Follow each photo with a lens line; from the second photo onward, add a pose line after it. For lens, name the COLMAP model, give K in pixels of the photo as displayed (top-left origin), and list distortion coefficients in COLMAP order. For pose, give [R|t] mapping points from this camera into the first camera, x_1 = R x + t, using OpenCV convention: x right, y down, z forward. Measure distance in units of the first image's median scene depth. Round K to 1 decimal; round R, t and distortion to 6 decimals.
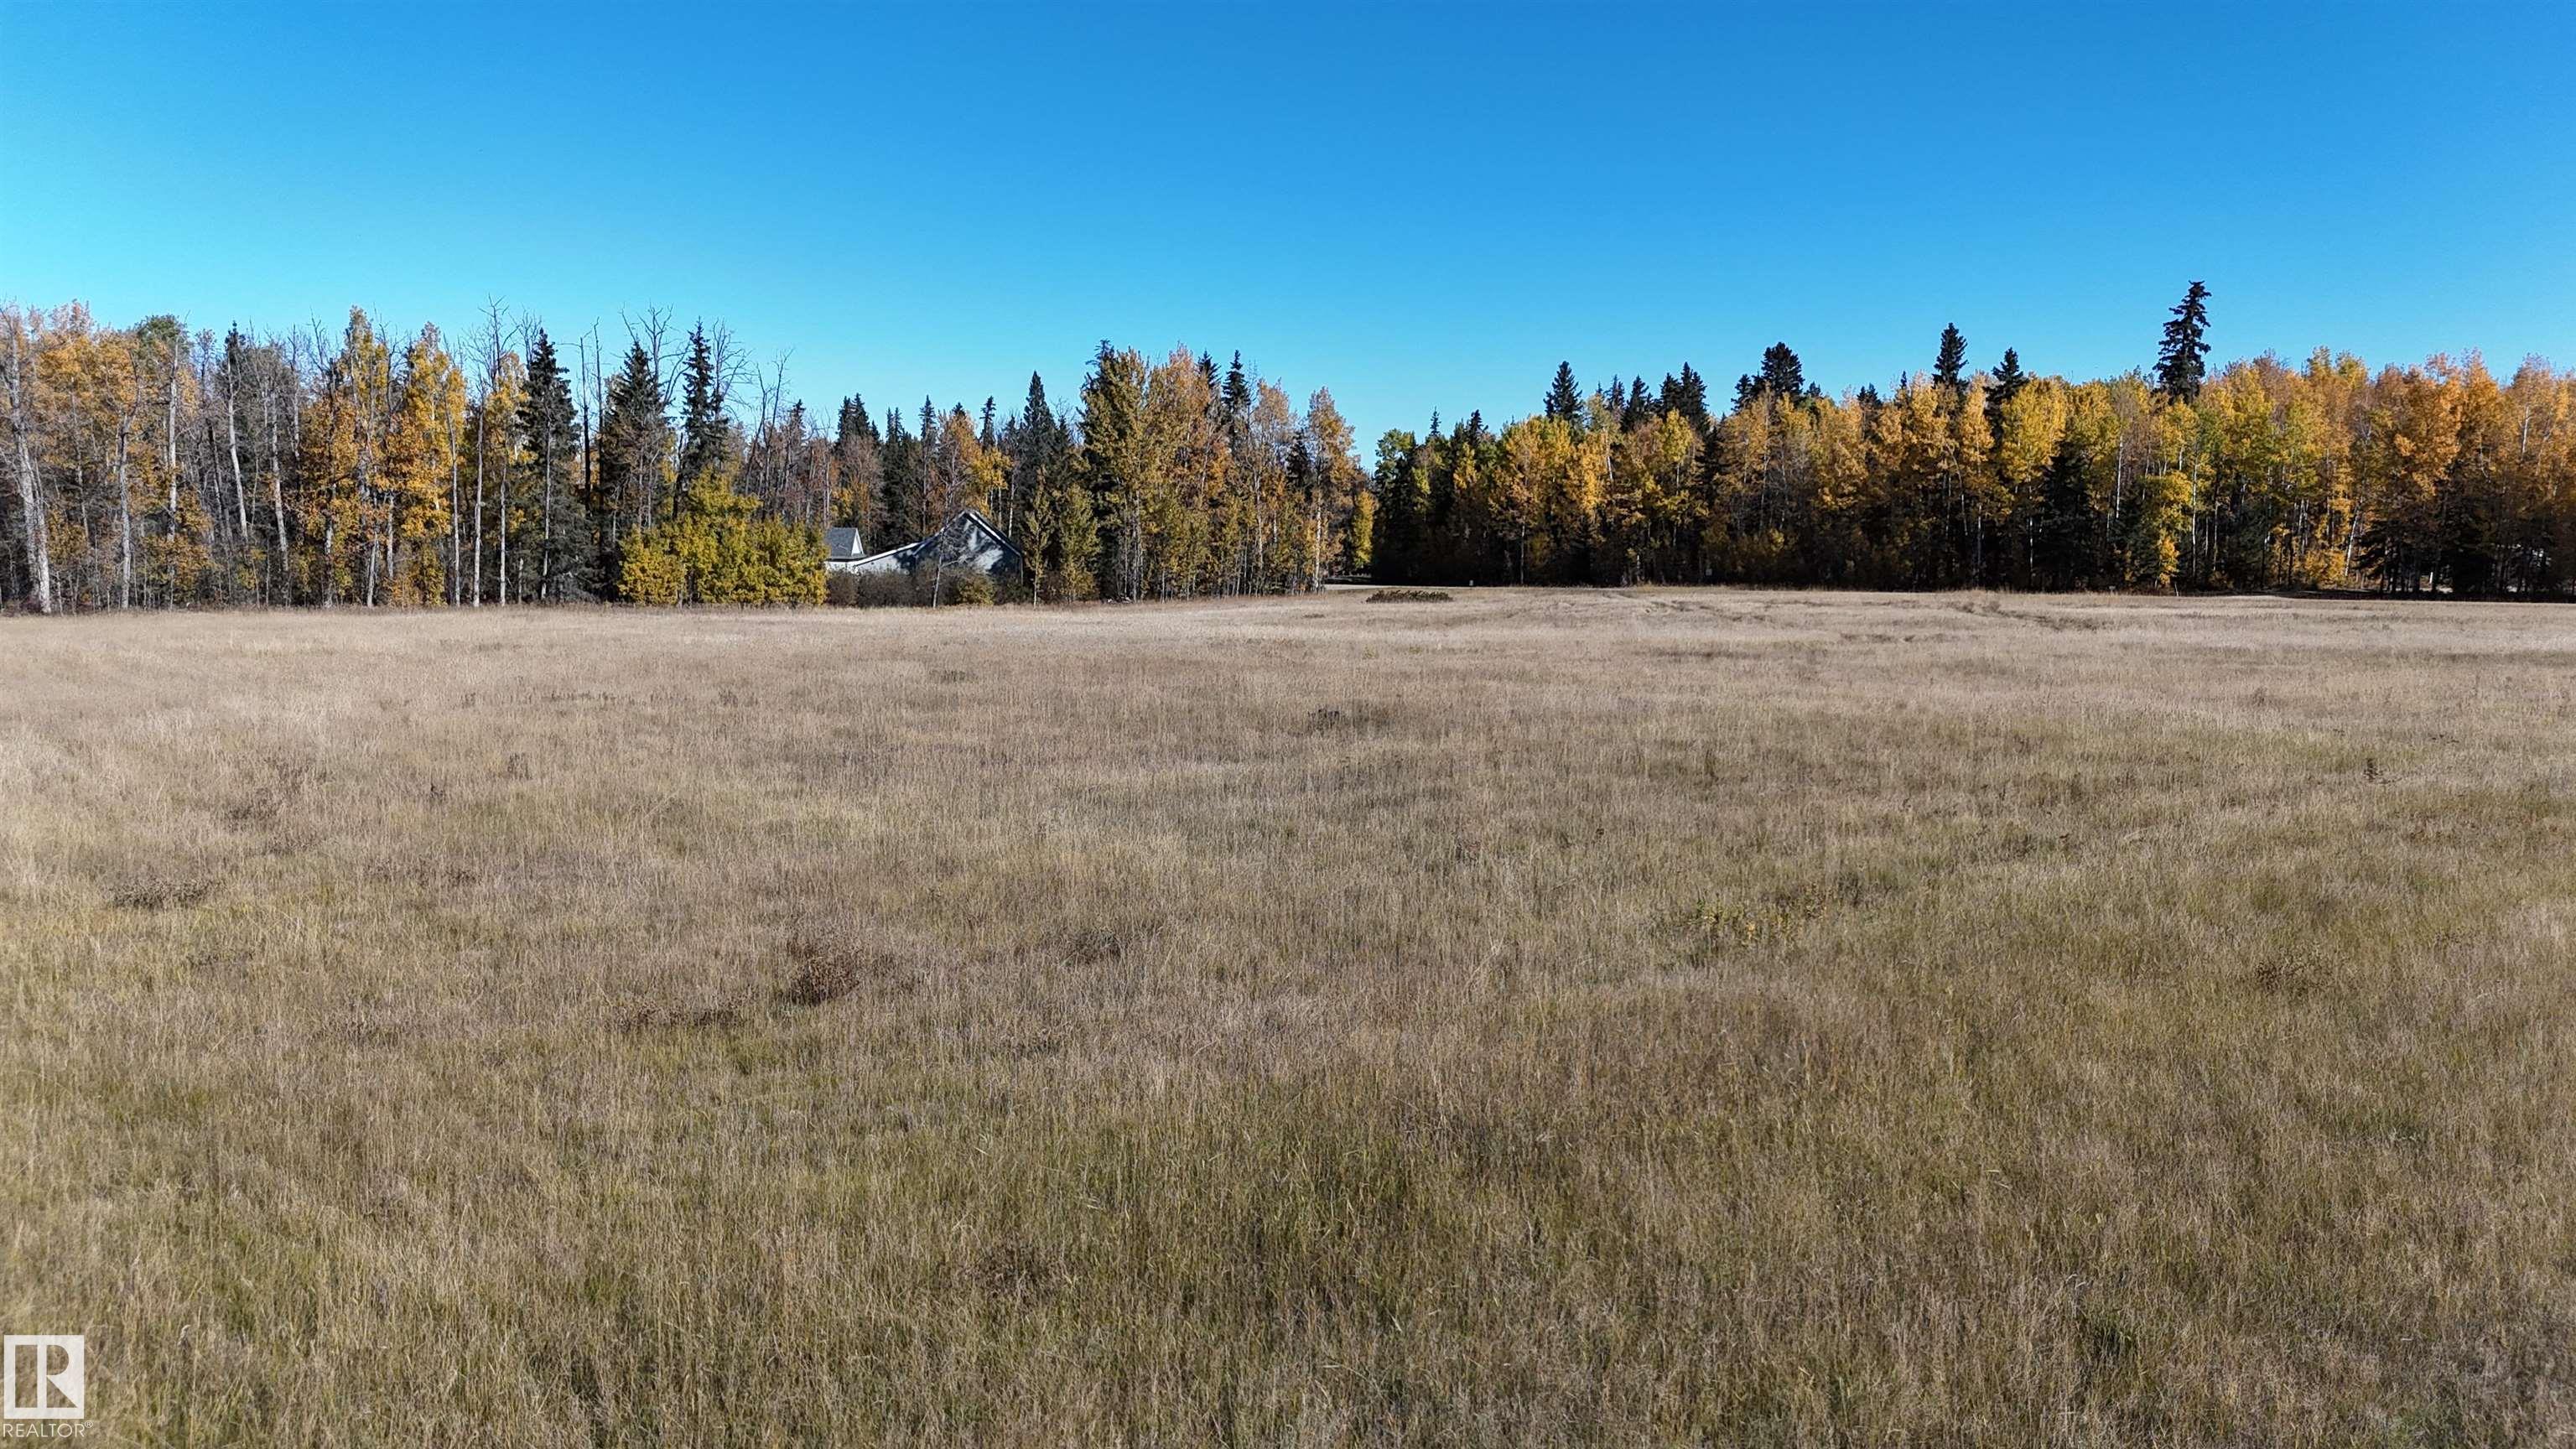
lens RADIAL K [[1932.1, 0, 1292.5], [0, 1932.1, 717.8], [0, 0, 1]] dist [0.112005, -0.118300]
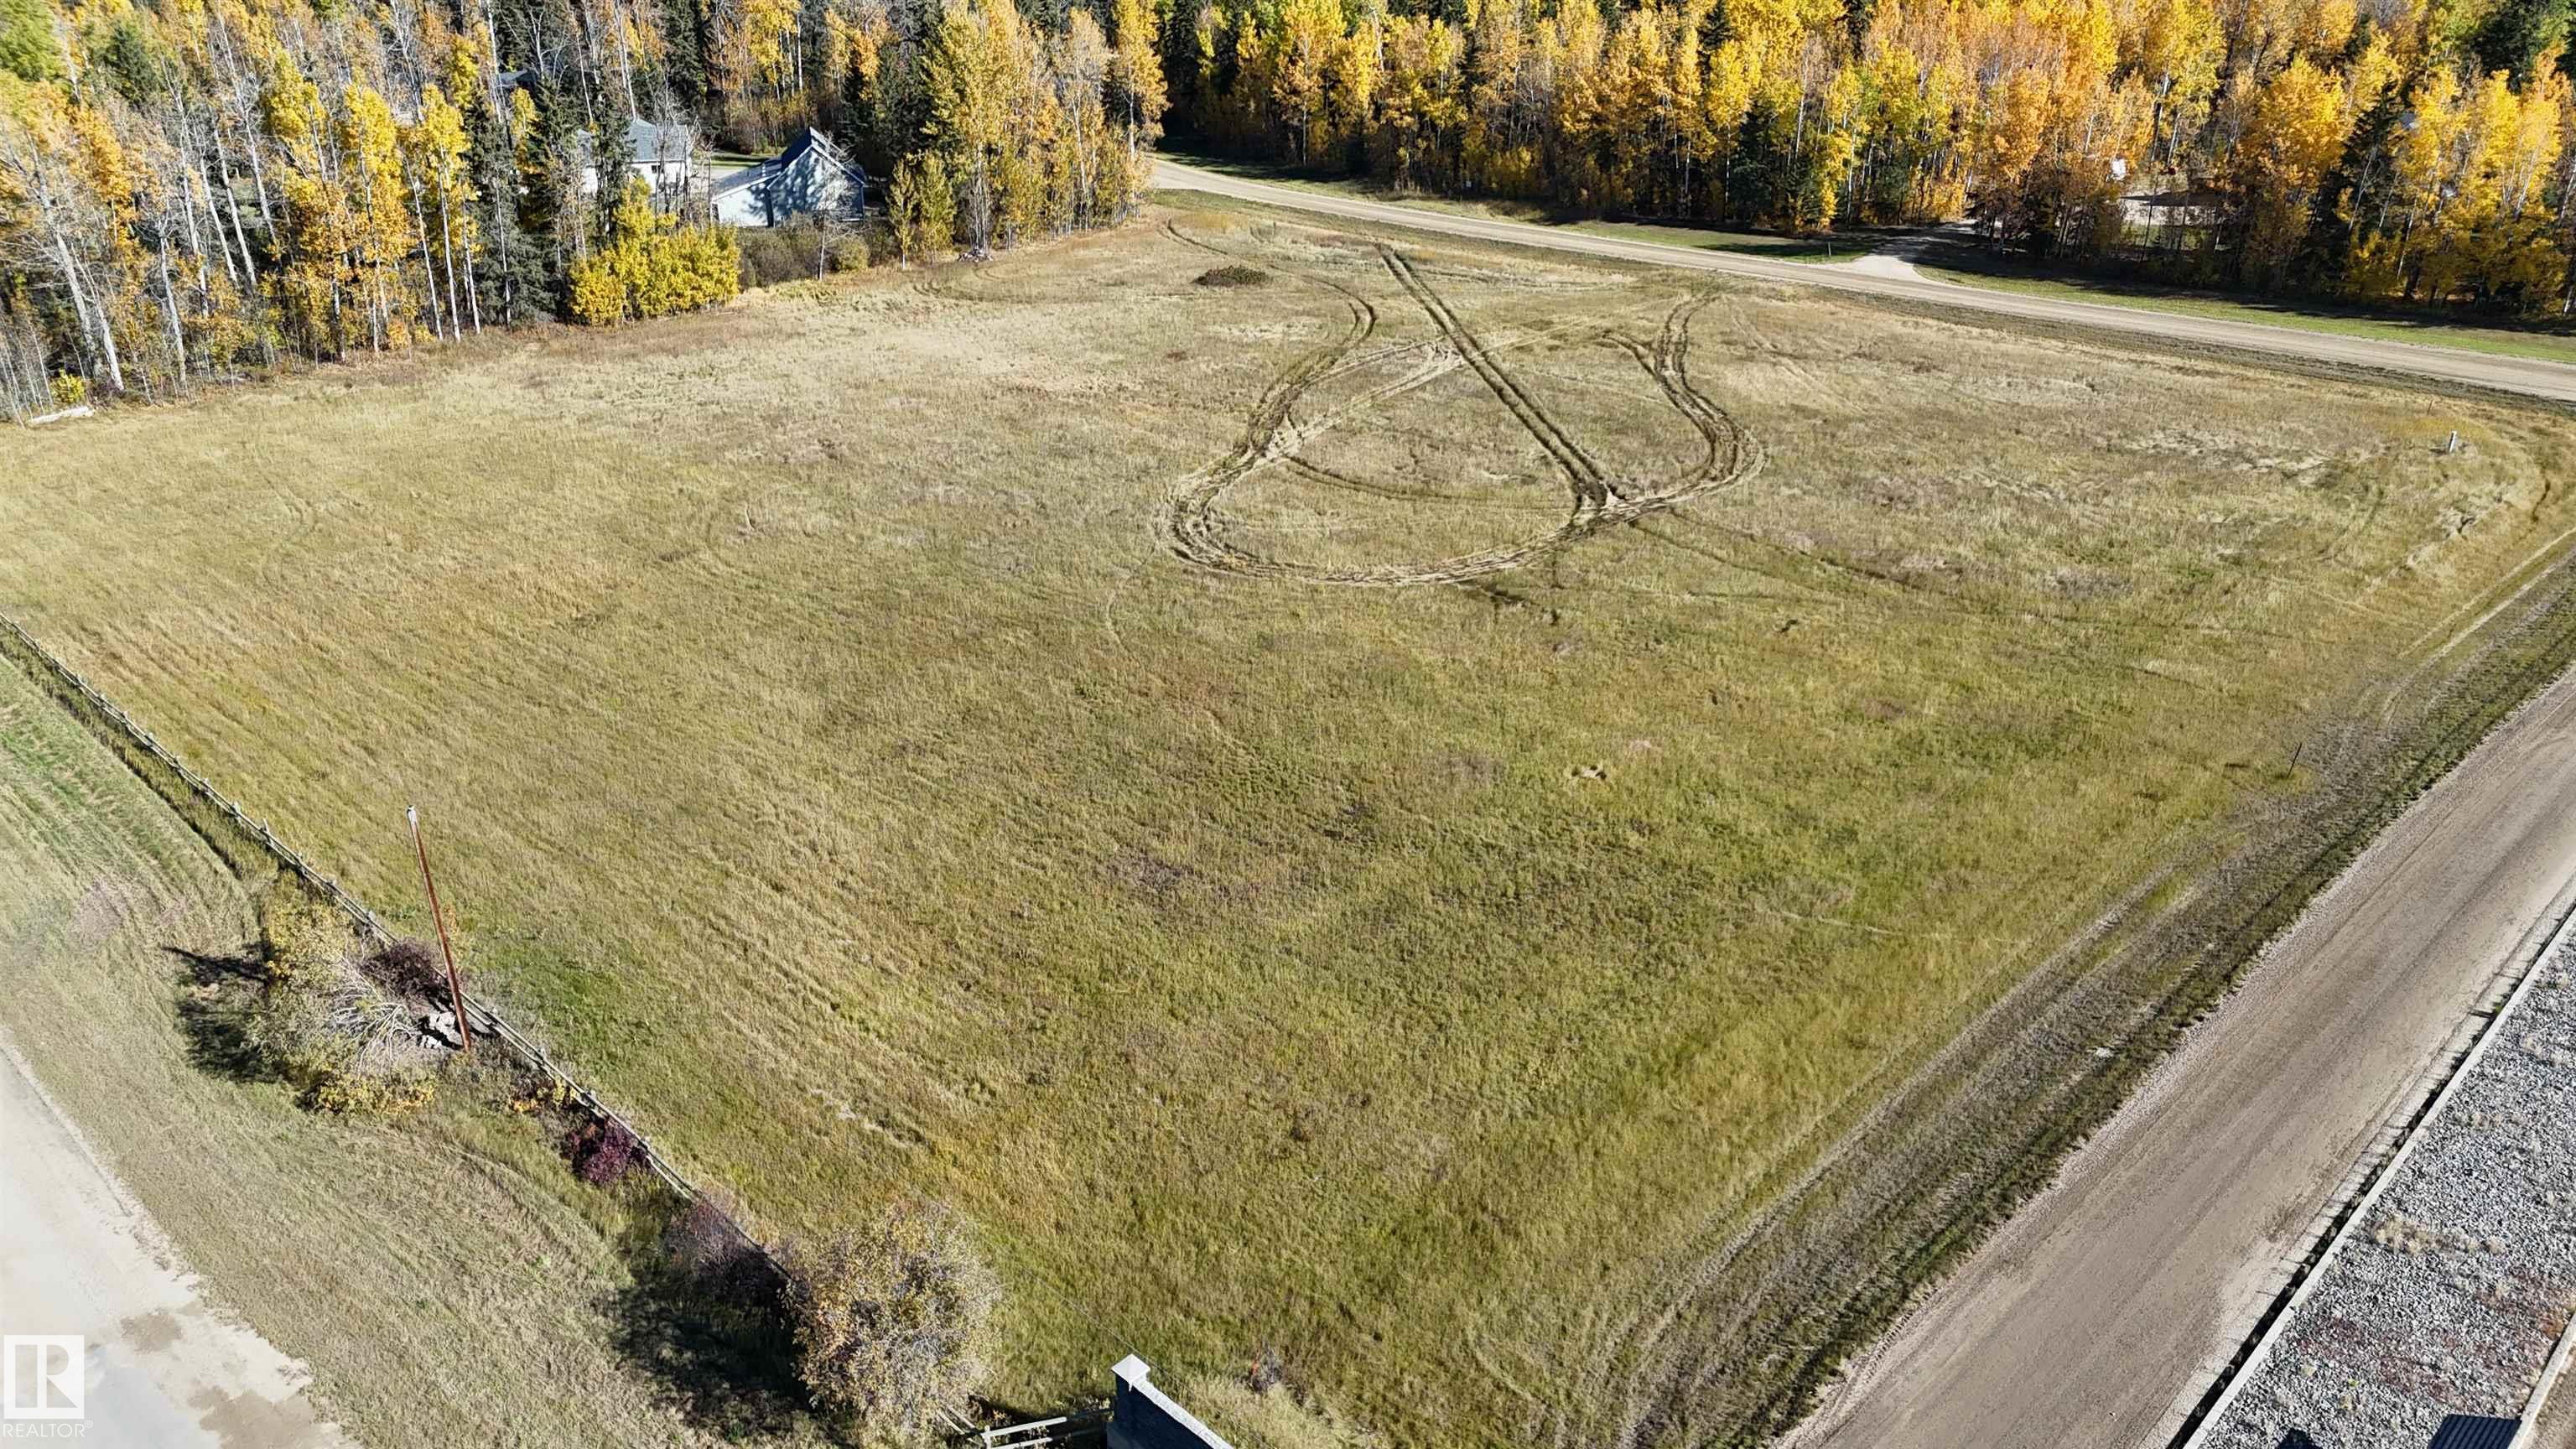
lens RADIAL K [[1932.1, 0, 1292.5], [0, 1932.1, 717.8], [0, 0, 1]] dist [0.112005, -0.118300]
pose [[0.990263, -0.064498, 0.123370, -0.061945], [0.020656, 0.944464, 0.327964, -0.174325], [-0.137672, -0.322222, 0.936600, -0.207653]]
